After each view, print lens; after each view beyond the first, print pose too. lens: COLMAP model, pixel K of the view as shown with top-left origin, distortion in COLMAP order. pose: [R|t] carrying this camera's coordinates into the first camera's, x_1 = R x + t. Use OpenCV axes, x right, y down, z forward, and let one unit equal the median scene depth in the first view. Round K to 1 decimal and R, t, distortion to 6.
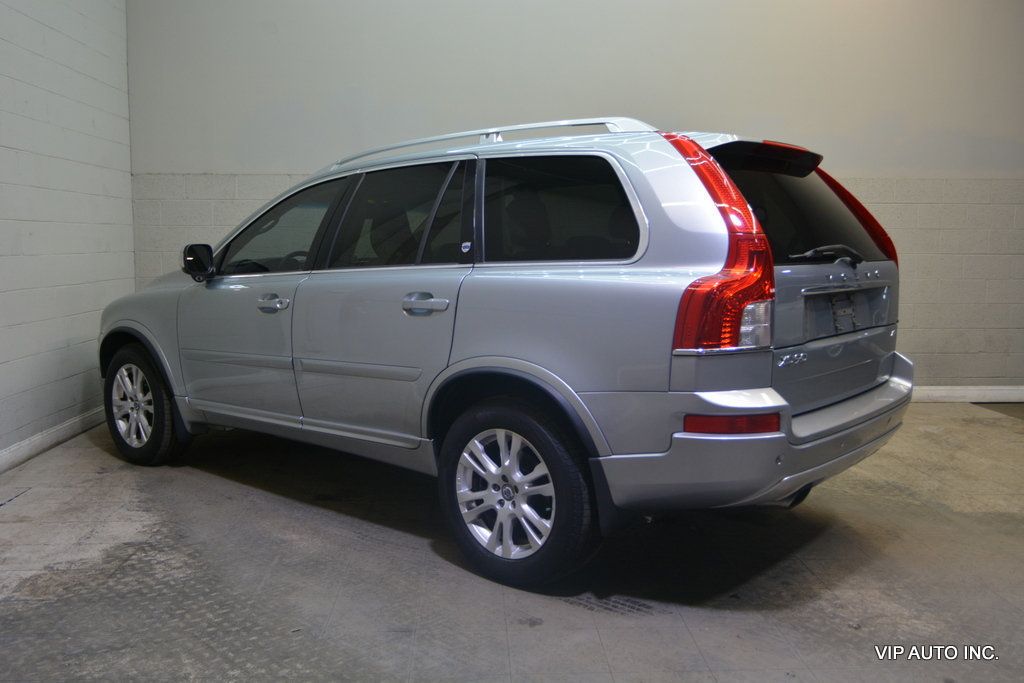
lens RADIAL K [[886.7, 0, 506.7], [0, 886.7, 337.6], [0, 0, 1]] dist [-0.012548, -0.003735]
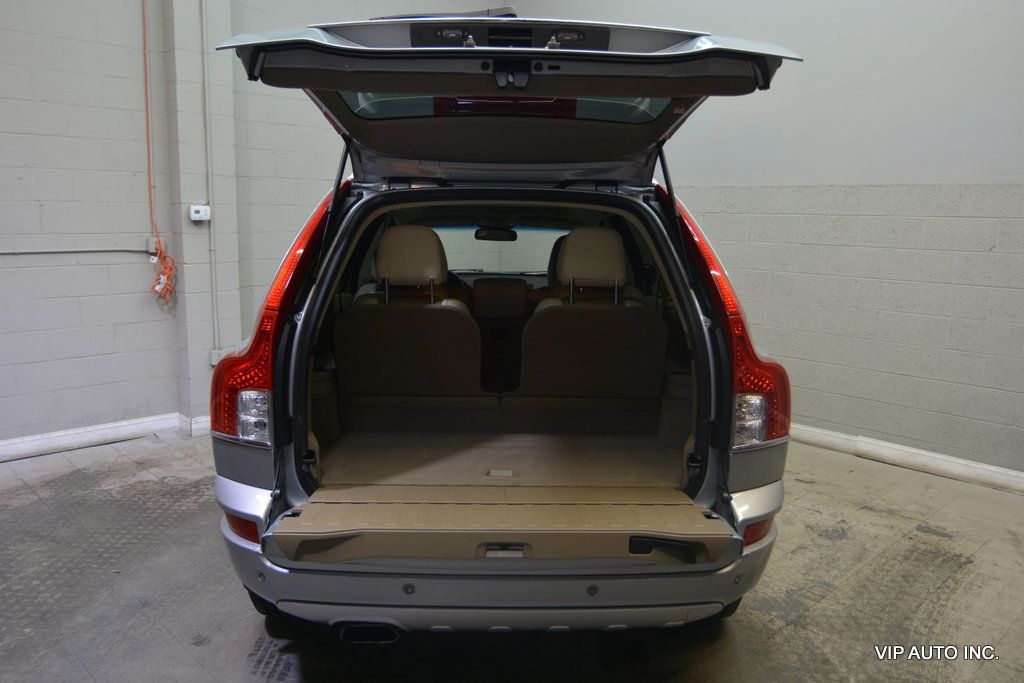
lens RADIAL K [[768.9, 0, 508.8], [0, 768.9, 338.1], [0, 0, 1]] dist [-0.009185, -0.000326]
pose [[0.669570, 0.128933, -0.731473, 0.835152], [-0.095149, 0.991594, 0.087686, -0.151052], [0.736629, 0.010887, 0.676209, 0.575725]]
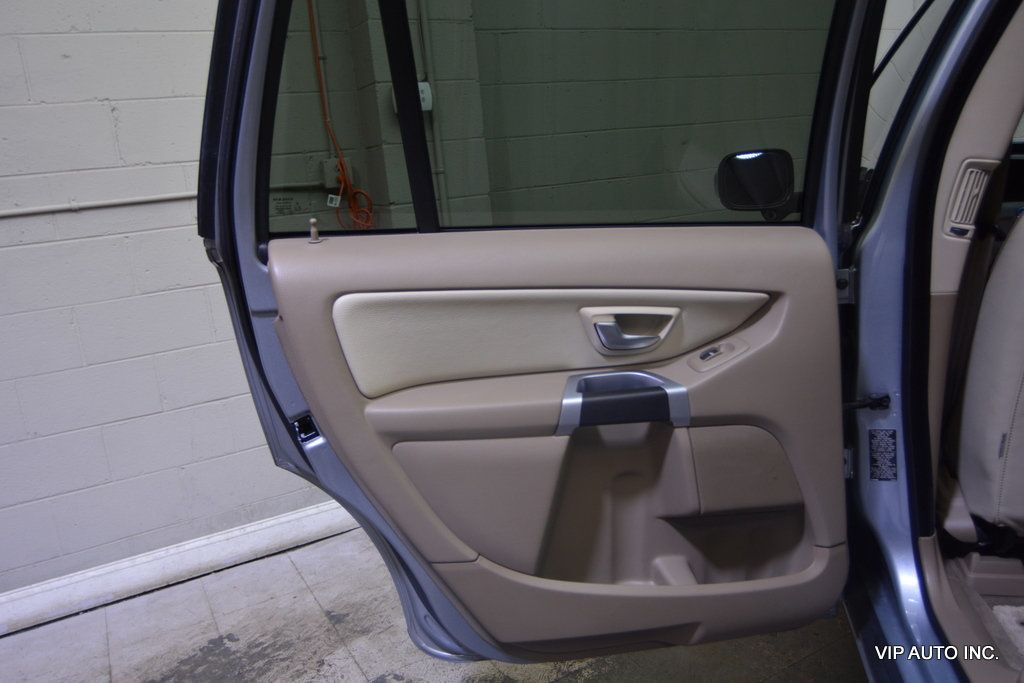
lens RADIAL K [[789.3, 0, 515.1], [0, 789.3, 338.9], [0, 0, 1]] dist [-0.011204, -0.000591]
pose [[0.459014, 0.142487, -0.876929, 0.018173], [-0.001251, 0.987158, 0.159743, -0.093960], [0.888428, -0.072227, 0.453297, 0.881213]]
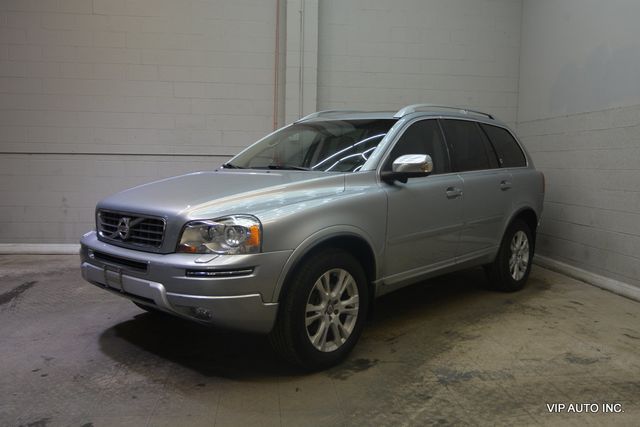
lens RADIAL K [[539.7, 0, 320.0], [0, 539.7, 213.5], [0, 0, 1]] dist [-0.006521, -0.005963]
pose [[0.070660, 0.088590, -0.993559, 1.295033], [-0.124786, 0.989009, 0.079310, -0.092087], [0.989664, 0.118378, 0.080938, 1.135101]]
